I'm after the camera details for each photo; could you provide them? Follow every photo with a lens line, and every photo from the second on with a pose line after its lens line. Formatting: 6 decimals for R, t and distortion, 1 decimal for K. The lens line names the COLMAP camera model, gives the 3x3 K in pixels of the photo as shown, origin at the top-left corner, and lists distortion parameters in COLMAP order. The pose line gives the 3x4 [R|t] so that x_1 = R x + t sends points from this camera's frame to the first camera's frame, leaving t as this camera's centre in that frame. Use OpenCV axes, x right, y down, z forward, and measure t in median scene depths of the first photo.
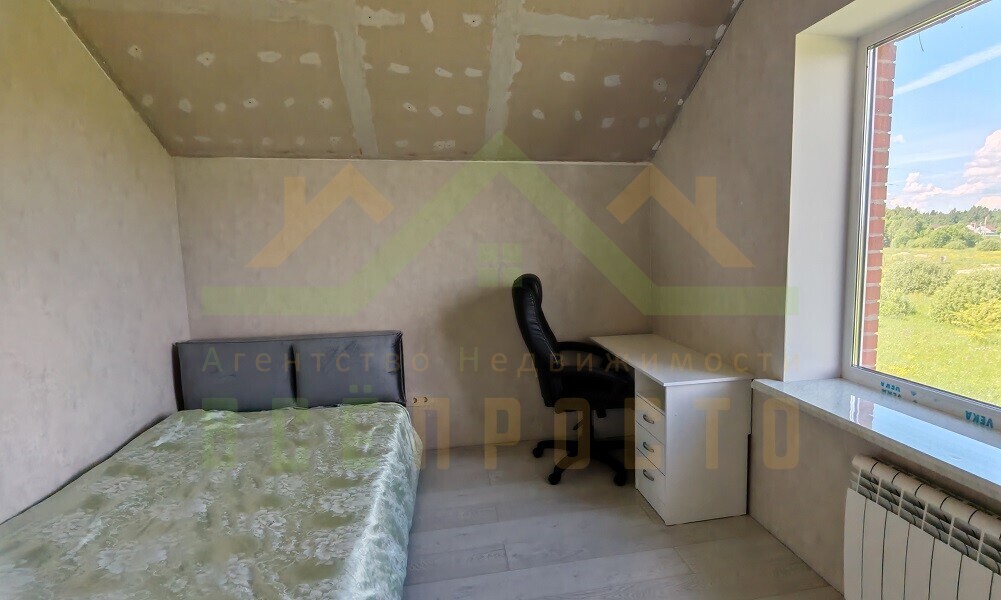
lens RADIAL K [[498.4, 0, 503.0], [0, 498.4, 297.5], [0, 0, 1]] dist [-0.005021, 0.000531]
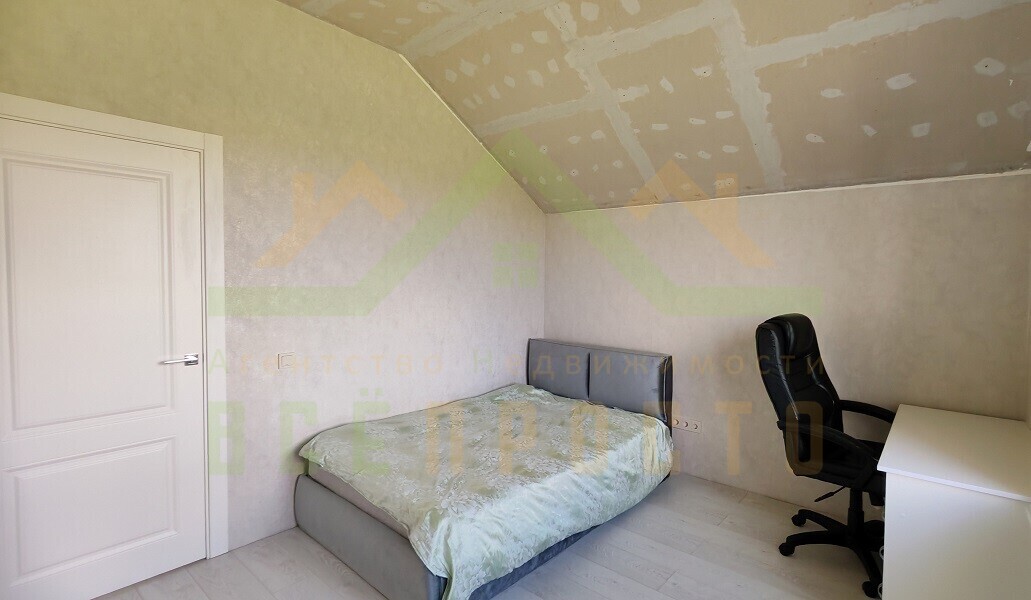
lens RADIAL K [[477.8, 0, 514.4], [0, 477.8, 297.3], [0, 0, 1]] dist [-0.002421, -0.000522]
pose [[0.619281, 0.062832, -0.782651, 0.476753], [-0.111170, 0.993768, -0.008185, -0.016374], [0.777259, 0.092076, 0.622407, 0.075507]]
